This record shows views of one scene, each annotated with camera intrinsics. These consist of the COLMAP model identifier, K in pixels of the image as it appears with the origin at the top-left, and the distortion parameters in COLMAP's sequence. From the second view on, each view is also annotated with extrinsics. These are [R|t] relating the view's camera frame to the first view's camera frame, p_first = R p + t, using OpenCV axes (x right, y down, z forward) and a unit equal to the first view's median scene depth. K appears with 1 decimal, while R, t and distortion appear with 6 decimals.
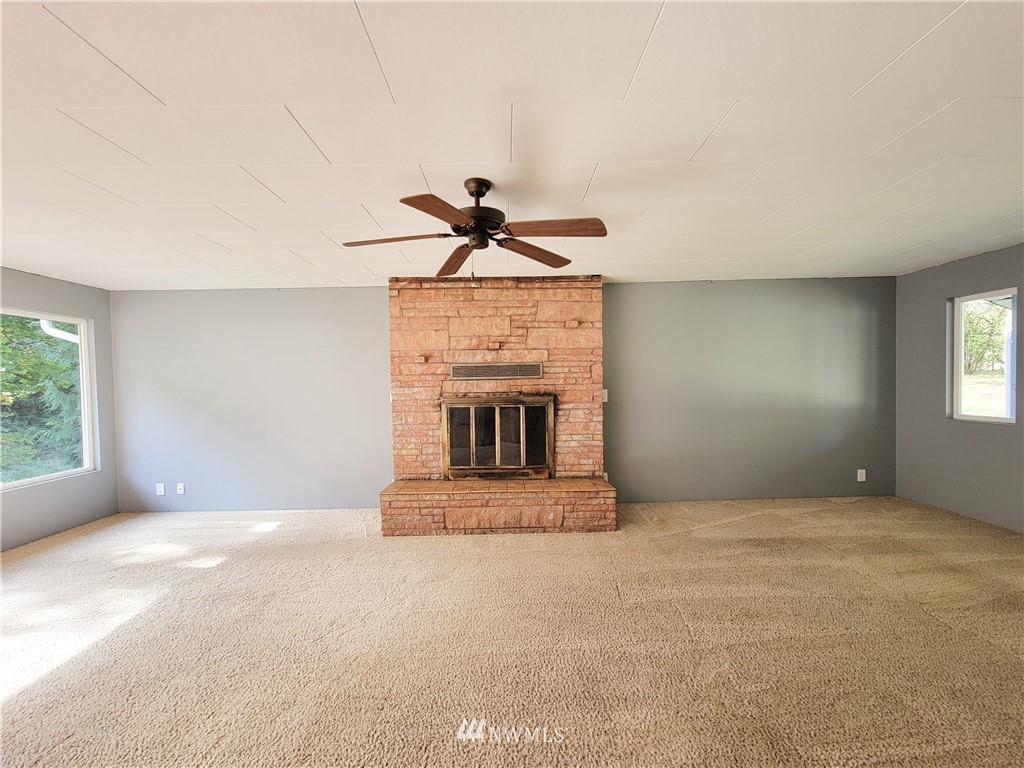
lens RADIAL K [[415.5, 0, 513.1], [0, 415.5, 384.0], [0, 0, 1]] dist [0.005191, -0.003768]
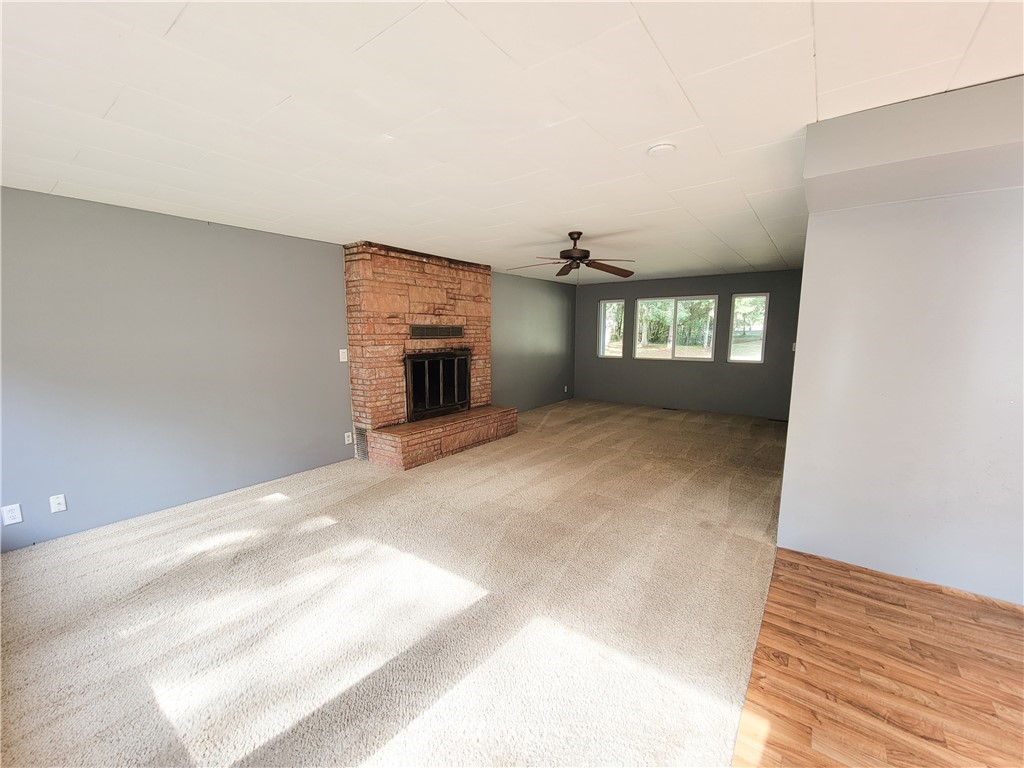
lens RADIAL K [[415.5, 0, 518.0], [0, 415.5, 383.1], [0, 0, 1]] dist [0.005191, -0.003768]
pose [[0.605661, -0.083096, 0.791372, -0.915783], [0.002044, 0.994692, 0.102881, -0.005335], [-0.795721, -0.060694, 0.602615, 0.030828]]
